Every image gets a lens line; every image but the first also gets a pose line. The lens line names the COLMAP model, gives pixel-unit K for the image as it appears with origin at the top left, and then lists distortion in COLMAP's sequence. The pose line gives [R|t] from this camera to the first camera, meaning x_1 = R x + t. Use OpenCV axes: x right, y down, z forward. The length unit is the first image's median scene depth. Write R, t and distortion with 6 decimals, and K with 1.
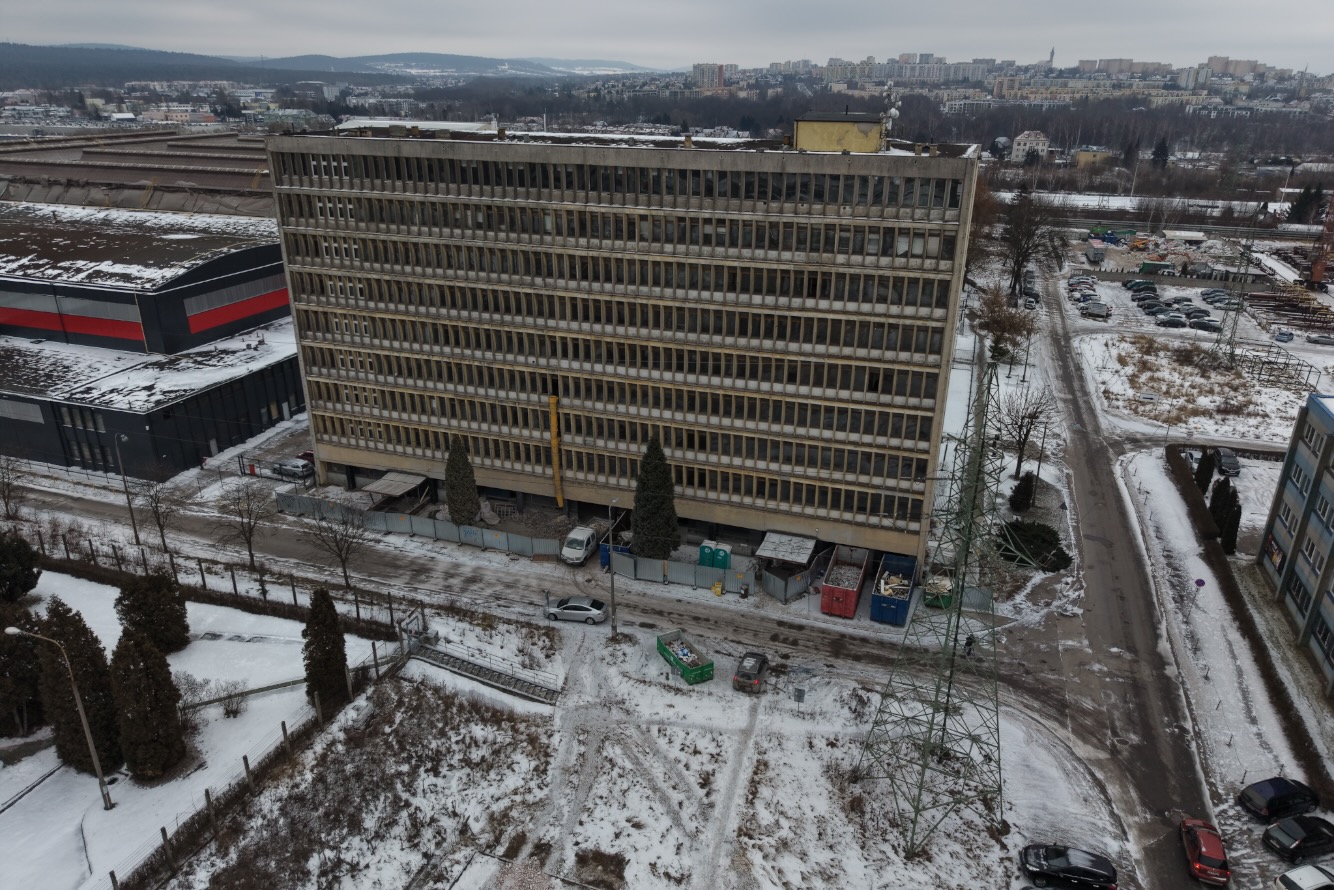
lens RADIAL K [[886.4, 0, 667.0], [0, 886.4, 445.0], [0, 0, 1]] dist [0.078616, -0.063200]
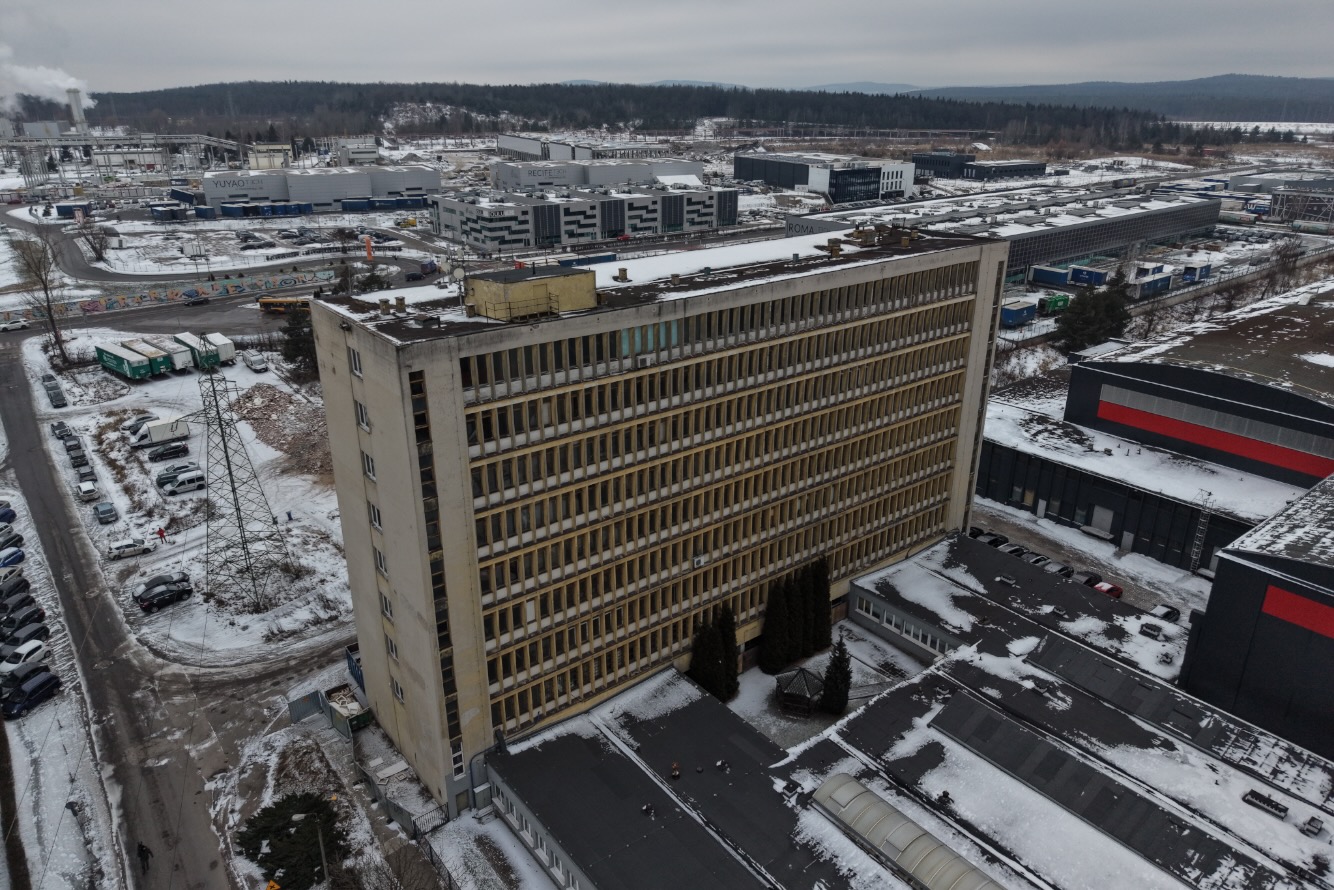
lens RADIAL K [[898.7, 0, 662.8], [0, 898.7, 499.5], [0, 0, 1]] dist [0.037018, -0.028649]
pose [[-0.555772, 0.334096, -0.761247, 0.762365], [-0.320720, 0.758639, 0.567103, -0.660809], [0.766979, 0.559327, -0.314479, 1.402438]]
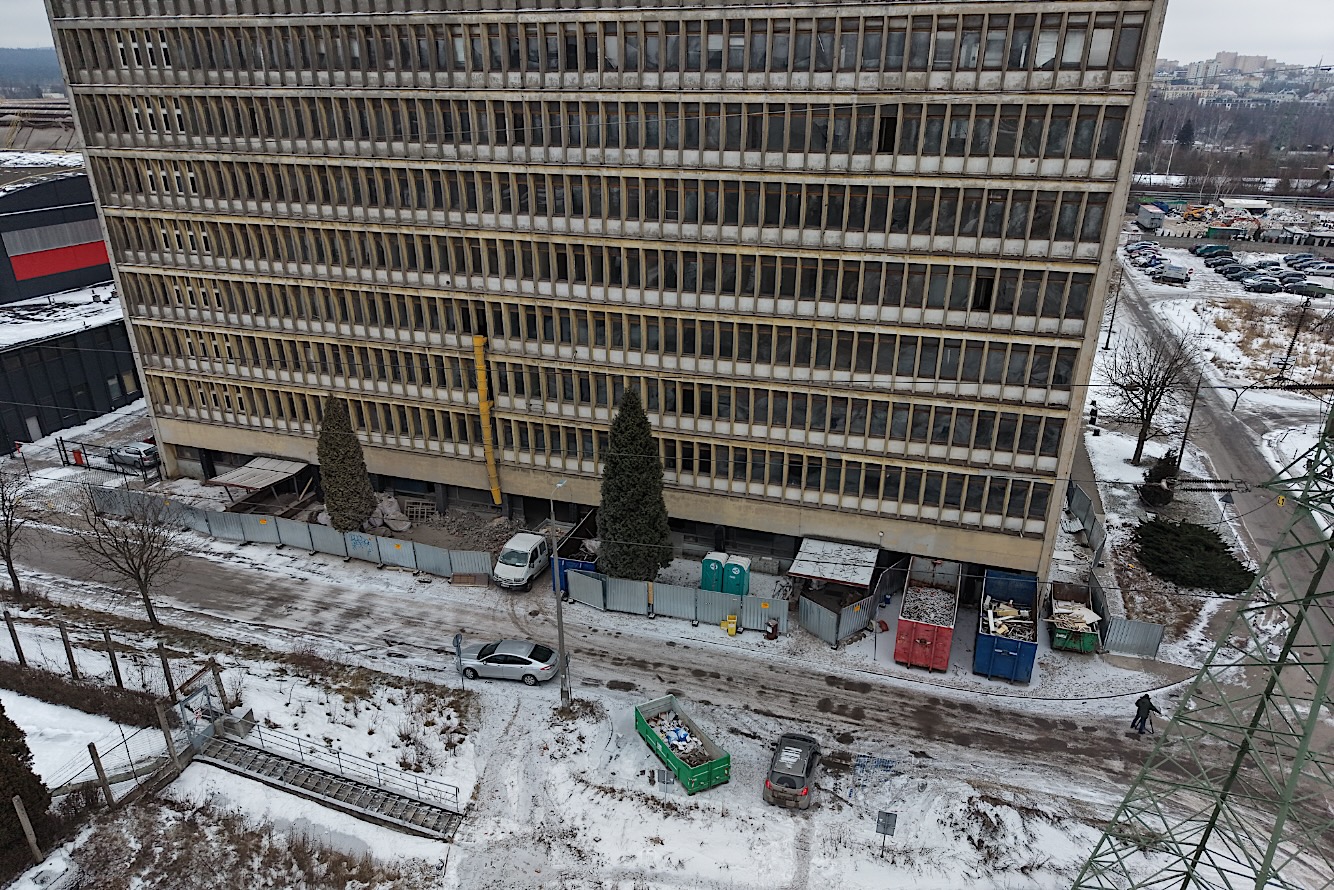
lens RADIAL K [[898.7, 0, 662.8], [0, 898.7, 499.5], [0, 0, 1]] dist [0.037018, -0.028649]
pose [[0.999974, -0.006652, 0.002747, 0.006036], [0.006523, 0.998980, 0.044674, 0.039361], [-0.003041, -0.044655, 0.998998, 0.338871]]
